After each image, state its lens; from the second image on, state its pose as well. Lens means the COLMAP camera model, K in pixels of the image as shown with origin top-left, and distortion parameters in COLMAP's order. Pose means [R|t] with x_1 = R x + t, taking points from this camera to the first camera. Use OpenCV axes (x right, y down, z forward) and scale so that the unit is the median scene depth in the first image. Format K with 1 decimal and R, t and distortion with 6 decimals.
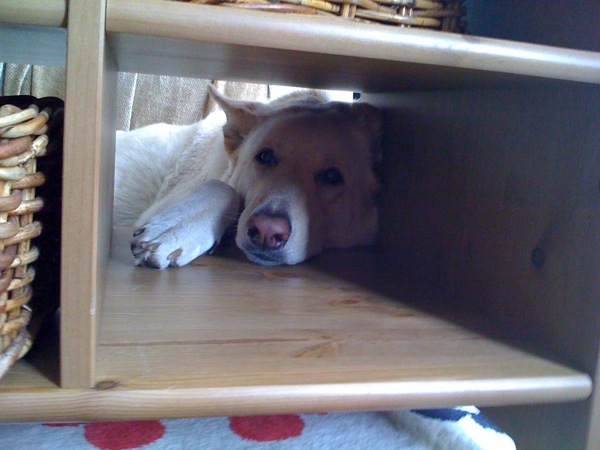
lens RADIAL K [[575.1, 0, 300.0], [0, 575.1, 225.0], [0, 0, 1]] dist [-0.008735, -0.014969]
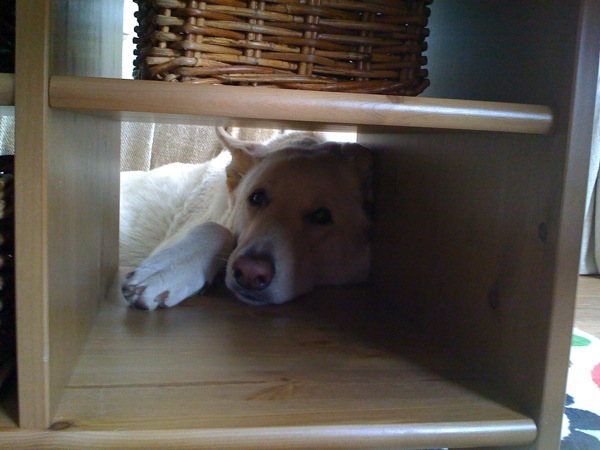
lens RADIAL K [[580.3, 0, 300.0], [0, 580.3, 225.0], [0, 0, 1]] dist [-0.061229, -0.002876]
pose [[0.997293, -0.018811, -0.071079, 0.109247], [0.015593, 0.998840, -0.045558, -0.026259], [0.071854, 0.044327, 0.996430, -0.039559]]
